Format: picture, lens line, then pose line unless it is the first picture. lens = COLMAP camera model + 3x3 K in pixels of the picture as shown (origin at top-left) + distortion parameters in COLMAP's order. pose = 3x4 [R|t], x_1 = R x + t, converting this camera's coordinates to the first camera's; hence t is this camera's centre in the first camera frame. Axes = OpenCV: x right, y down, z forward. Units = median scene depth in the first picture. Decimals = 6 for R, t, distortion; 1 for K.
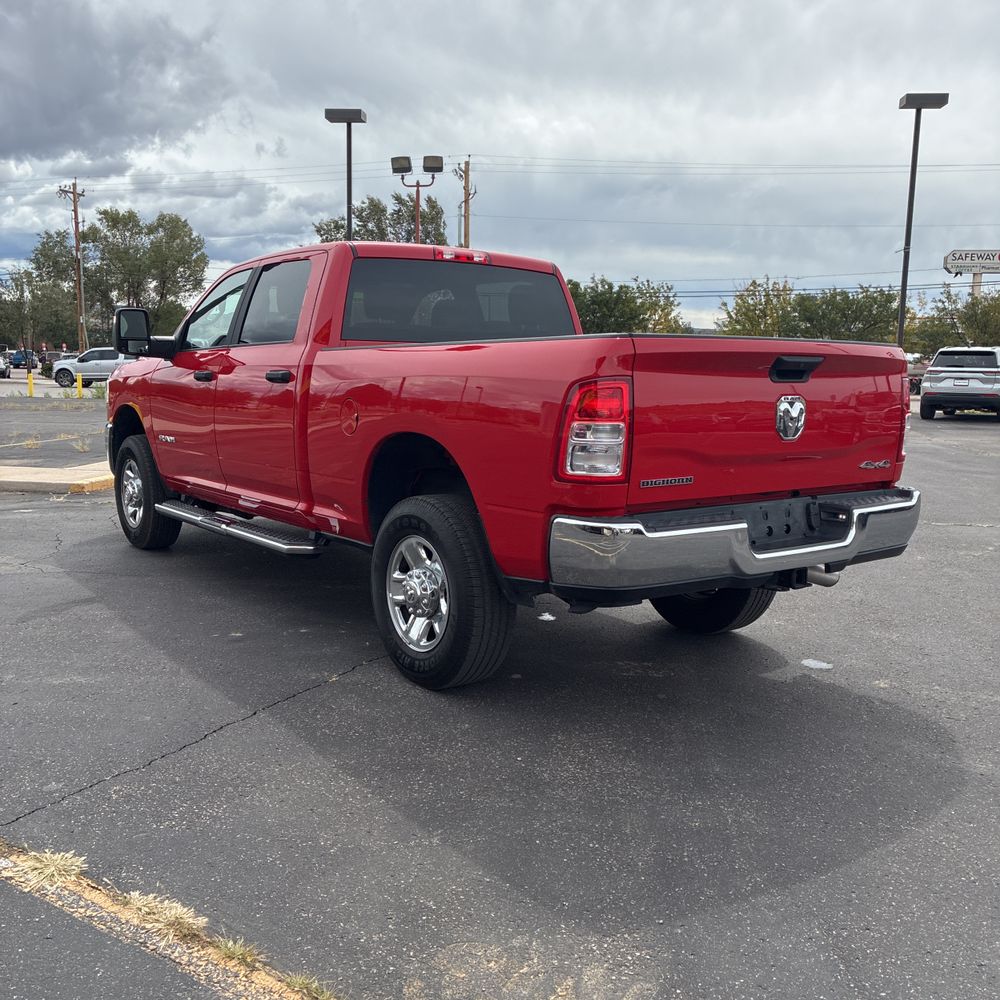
lens RADIAL K [[1022.0, 0, 484.7], [0, 1022.0, 506.5], [0, 0, 1]] dist [0.029432, 0.010182]
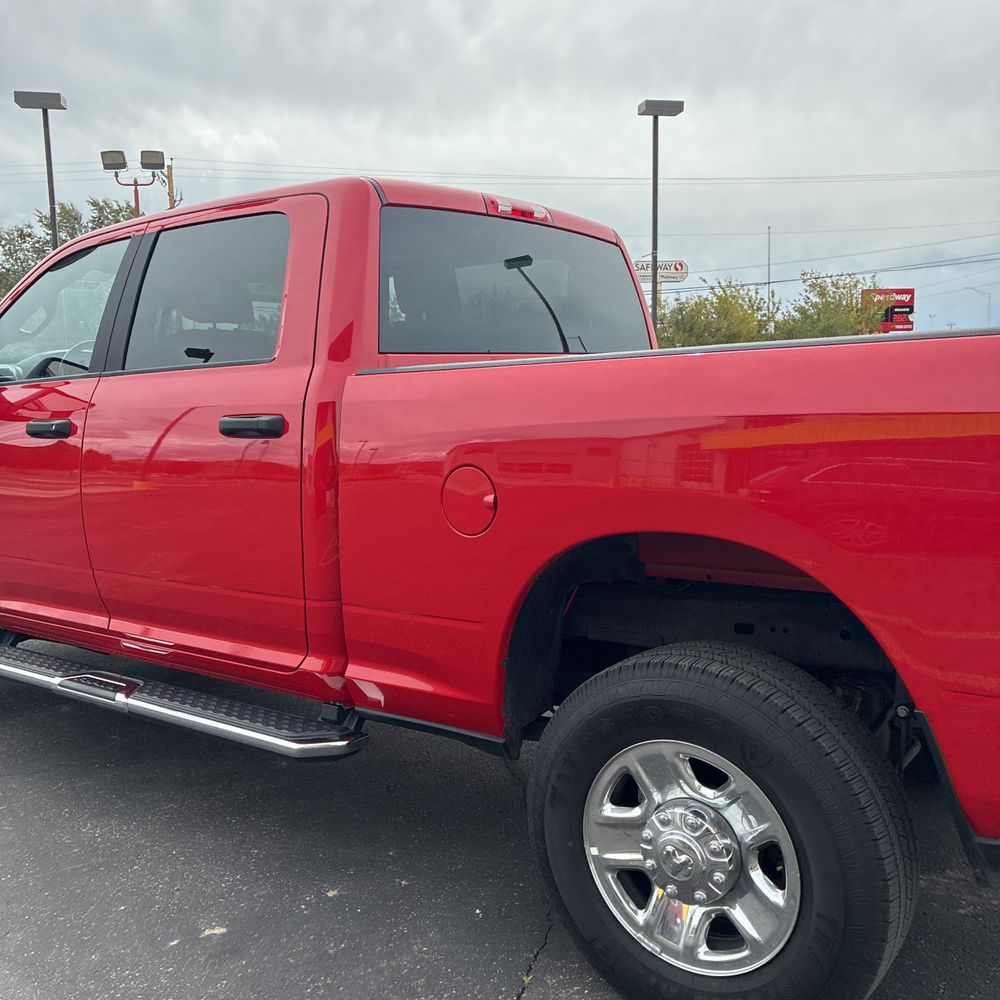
lens RADIAL K [[1022.0, 0, 484.7], [0, 1022.0, 506.5], [0, 0, 1]] dist [0.029432, 0.010182]
pose [[0.958421, -0.075320, 0.275240, -0.233206], [0.079077, 0.996865, -0.002561, -0.073725], [-0.274184, 0.024219, 0.961372, 0.451172]]
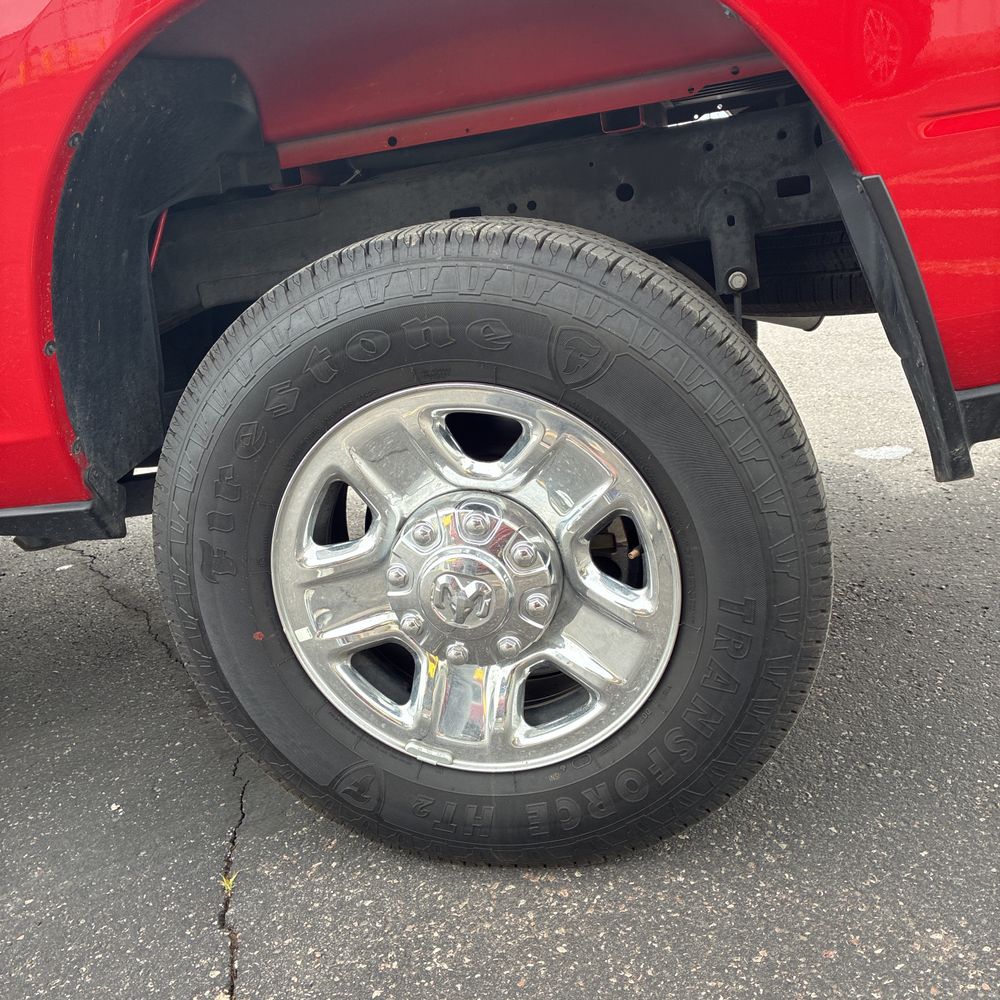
lens RADIAL K [[1010.9, 0, 503.2], [0, 1010.9, 495.9], [0, 0, 1]] dist [0.011888, 0.017737]
pose [[0.725099, -0.313258, 0.613270, -0.182248], [0.241563, 0.949662, 0.199474, 0.007060], [-0.644886, 0.003505, 0.764271, 0.646731]]
